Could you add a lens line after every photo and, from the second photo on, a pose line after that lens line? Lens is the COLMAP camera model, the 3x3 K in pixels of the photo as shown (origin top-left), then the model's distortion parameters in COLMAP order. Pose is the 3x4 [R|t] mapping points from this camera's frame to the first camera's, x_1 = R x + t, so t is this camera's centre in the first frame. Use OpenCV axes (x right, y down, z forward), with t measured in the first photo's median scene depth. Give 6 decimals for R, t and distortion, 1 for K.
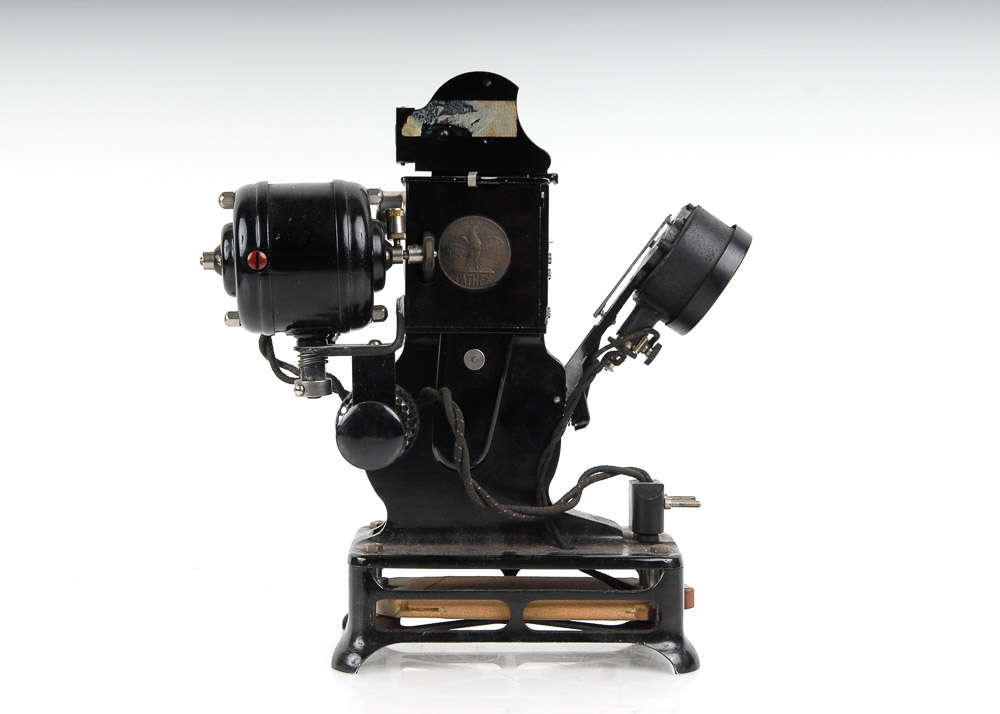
lens RADIAL K [[1551.8, 0, 500.3], [0, 1551.8, 357.8], [0, 0, 1]] dist [-0.050802, 0.000000]
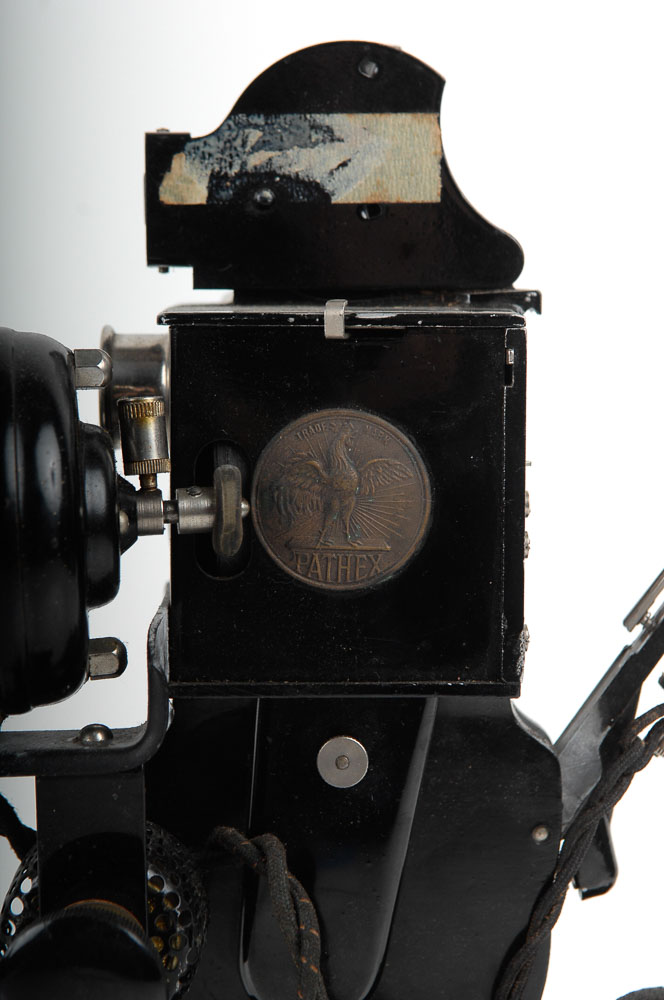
lens RADIAL K [[2395.2, 0, 333.1], [0, 2395.2, 499.3], [0, 0, 1]] dist [0.046782, 0.000000]
pose [[0.999946, -0.007028, -0.007671, -0.014001], [0.007288, 0.999380, 0.034454, -0.089108], [0.007424, -0.034508, 0.999377, 0.377198]]
